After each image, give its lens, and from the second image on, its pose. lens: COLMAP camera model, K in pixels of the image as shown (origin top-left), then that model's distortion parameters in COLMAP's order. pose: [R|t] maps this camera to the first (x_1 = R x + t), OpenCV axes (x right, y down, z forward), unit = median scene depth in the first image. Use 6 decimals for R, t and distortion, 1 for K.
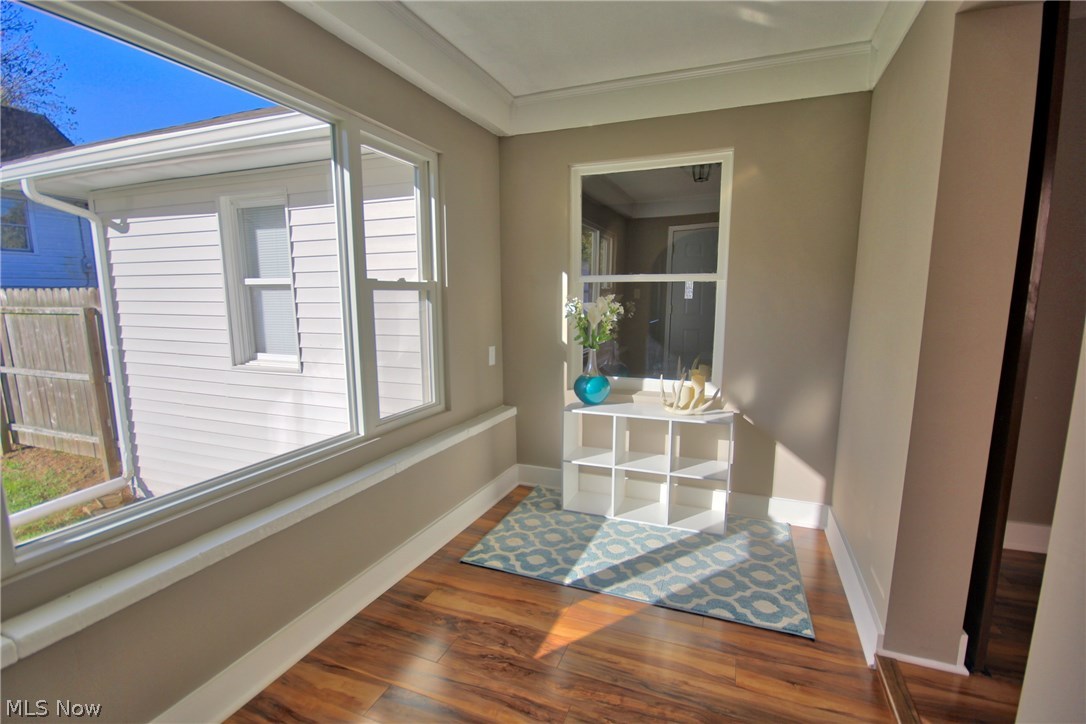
lens RADIAL K [[501.2, 0, 540.4], [0, 501.2, 378.2], [0, 0, 1]] dist [-0.003703, -0.005748]
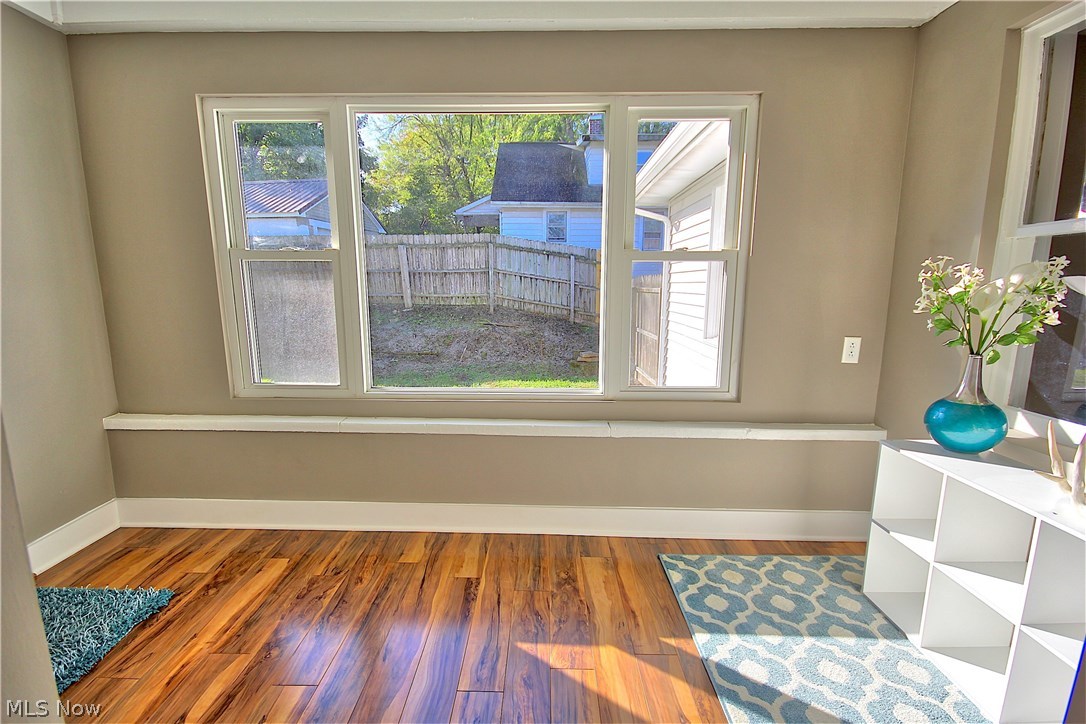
lens RADIAL K [[501.2, 0, 540.4], [0, 501.2, 378.2], [0, 0, 1]] dist [-0.003703, -0.005748]
pose [[0.356135, 0.170404, -0.918766, 0.494227], [-0.156257, 0.980248, 0.121238, -0.027002], [0.921277, 0.100386, 0.375727, 0.380279]]
